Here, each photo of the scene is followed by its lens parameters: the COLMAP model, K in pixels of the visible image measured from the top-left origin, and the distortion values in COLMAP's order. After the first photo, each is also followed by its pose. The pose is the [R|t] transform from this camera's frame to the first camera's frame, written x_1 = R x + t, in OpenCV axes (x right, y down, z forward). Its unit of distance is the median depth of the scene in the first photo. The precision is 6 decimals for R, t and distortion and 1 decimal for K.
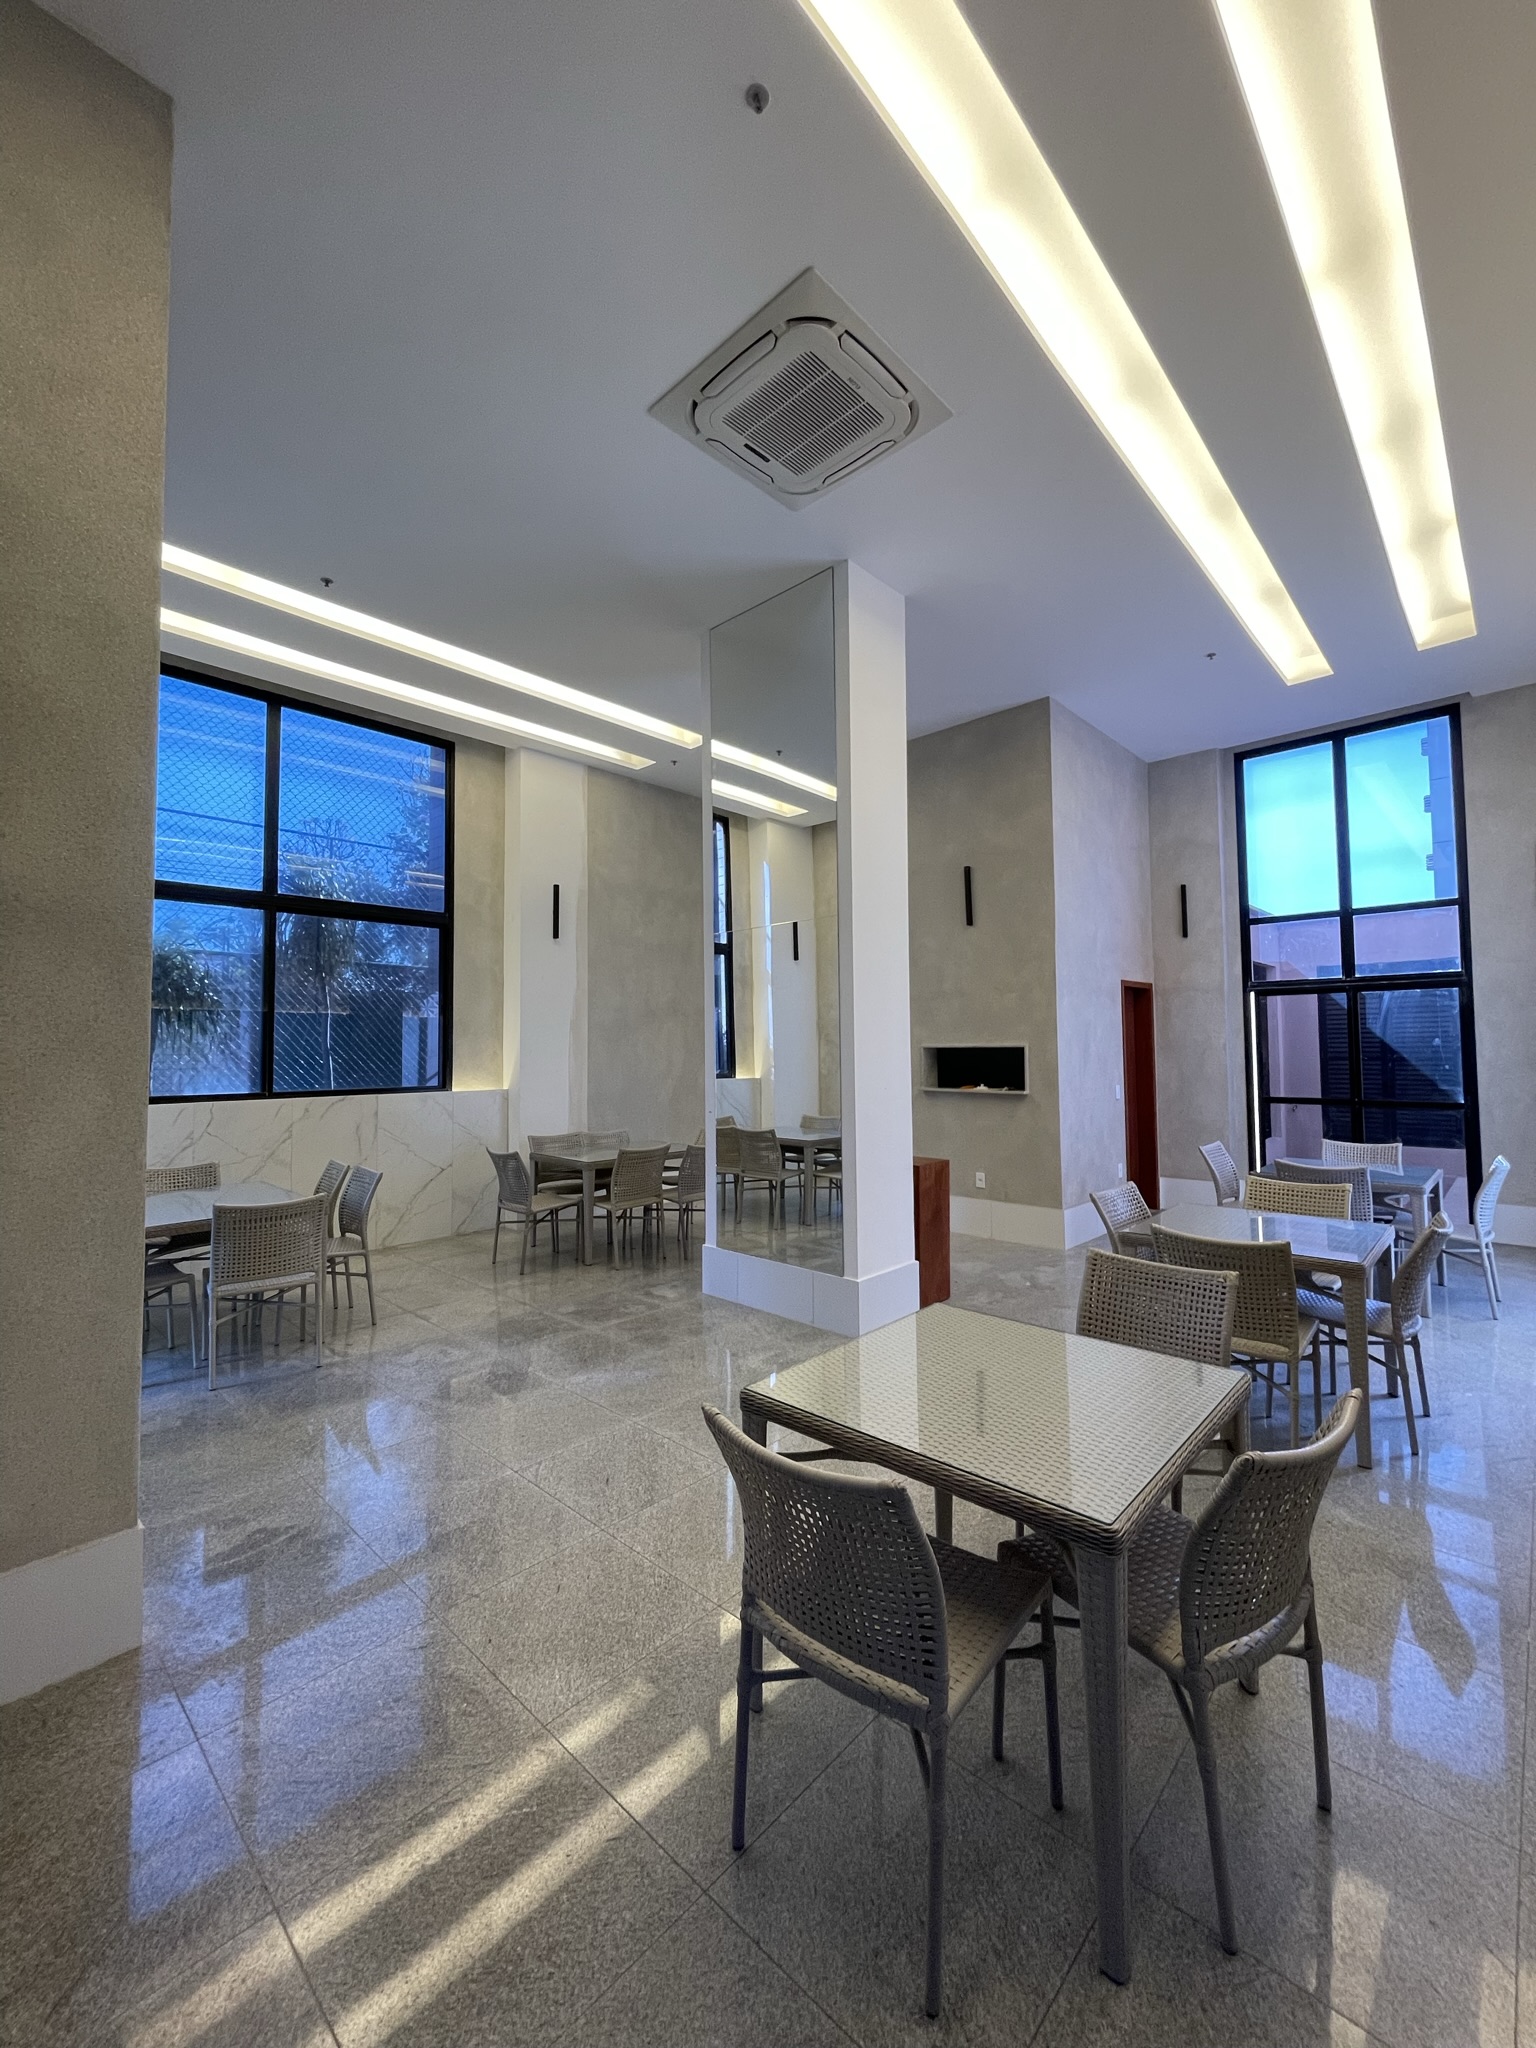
lens RADIAL K [[824.5, 0, 779.9], [0, 824.5, 1013.3], [0, 0, 1]] dist [-0.002122, -0.002707]
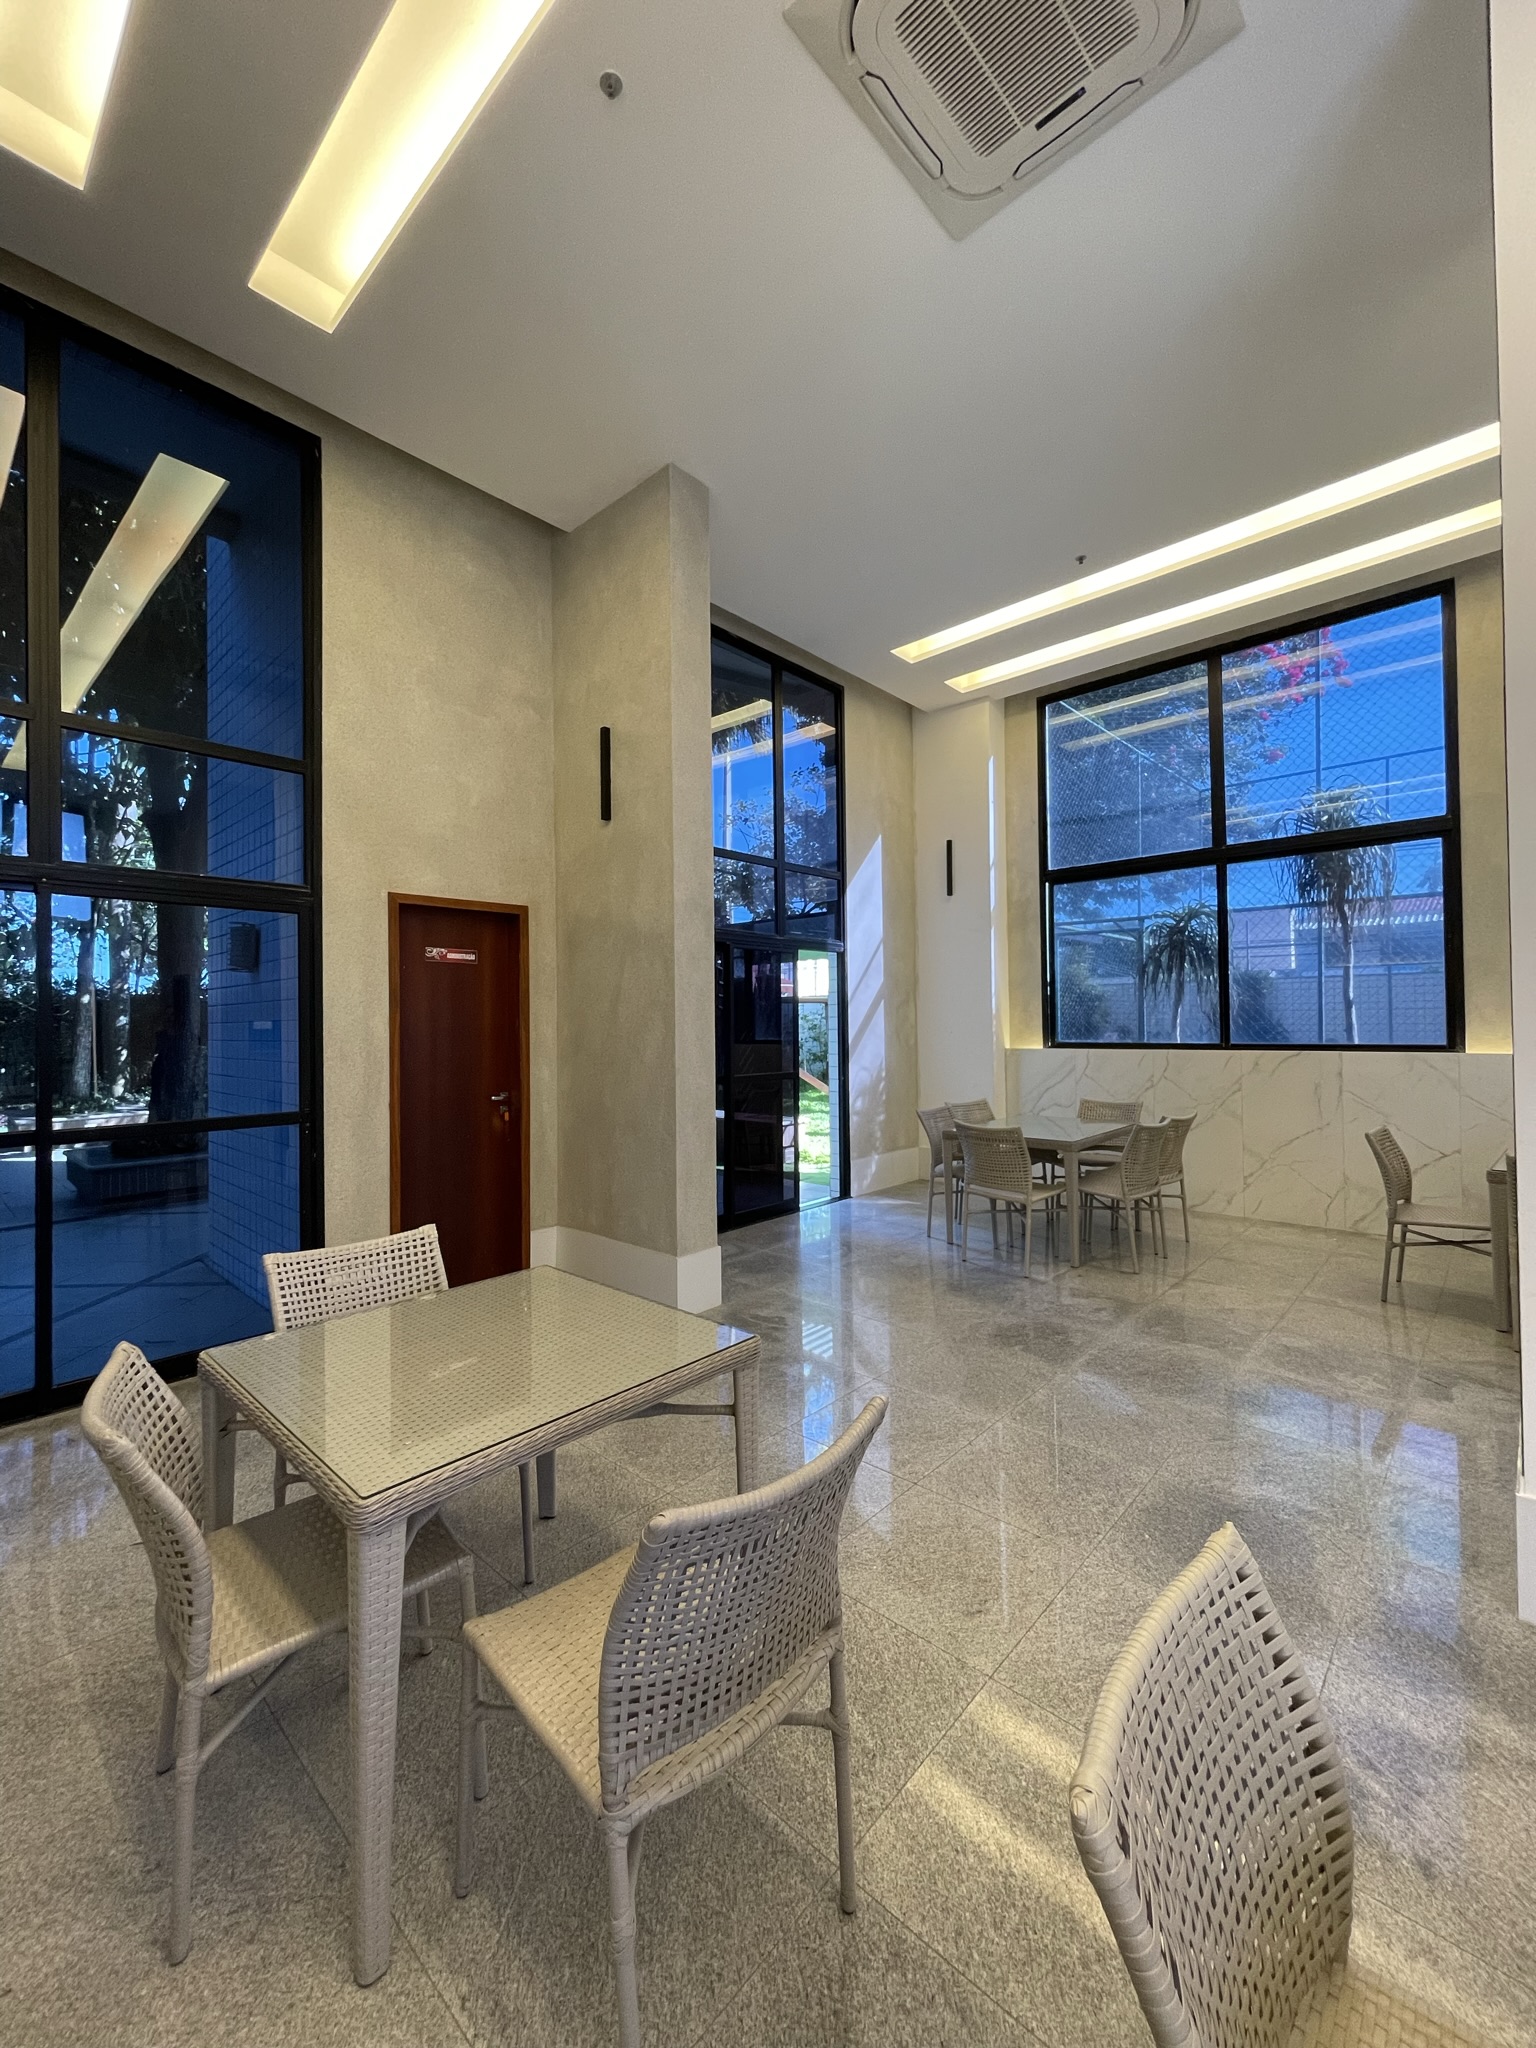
lens RADIAL K [[824.5, 0, 781.6], [0, 824.5, 1028.3], [0, 0, 1]] dist [-0.002122, -0.002707]
pose [[0.009232, 0.015791, -0.999833, 0.424760], [0.062947, 0.997883, 0.016341, 0.026497], [0.997974, -0.063087, 0.008218, 0.474528]]
